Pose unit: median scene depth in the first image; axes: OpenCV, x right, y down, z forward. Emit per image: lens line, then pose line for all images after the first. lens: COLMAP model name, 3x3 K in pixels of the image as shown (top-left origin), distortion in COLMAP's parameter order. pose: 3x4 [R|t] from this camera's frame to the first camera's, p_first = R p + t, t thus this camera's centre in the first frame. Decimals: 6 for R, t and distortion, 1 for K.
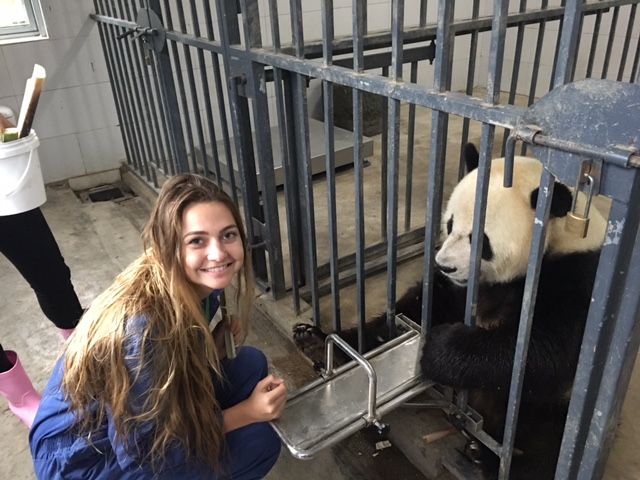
lens RADIAL K [[568.3, 0, 324.1], [0, 568.3, 238.5], [0, 0, 1]] dist [0.063316, -0.088776]
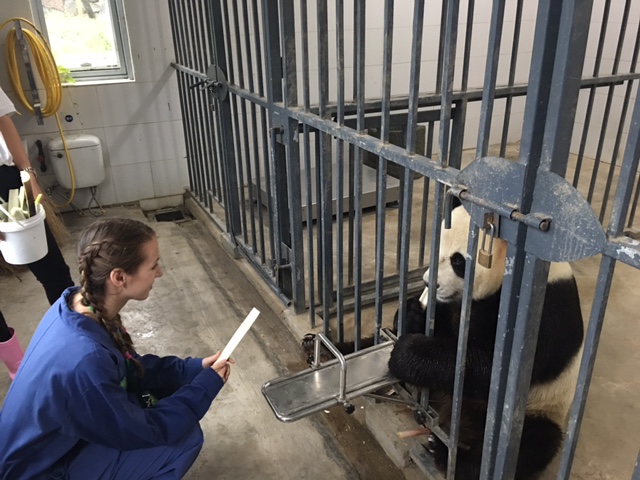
lens RADIAL K [[568.3, 0, 319.9], [0, 568.3, 241.8], [0, 0, 1]] dist [0.063316, -0.088776]
pose [[0.990863, 0.078138, -0.109933, 0.101247], [-0.084406, 0.994991, -0.053566, 0.022174], [0.105197, 0.062355, 0.992495, -0.212672]]
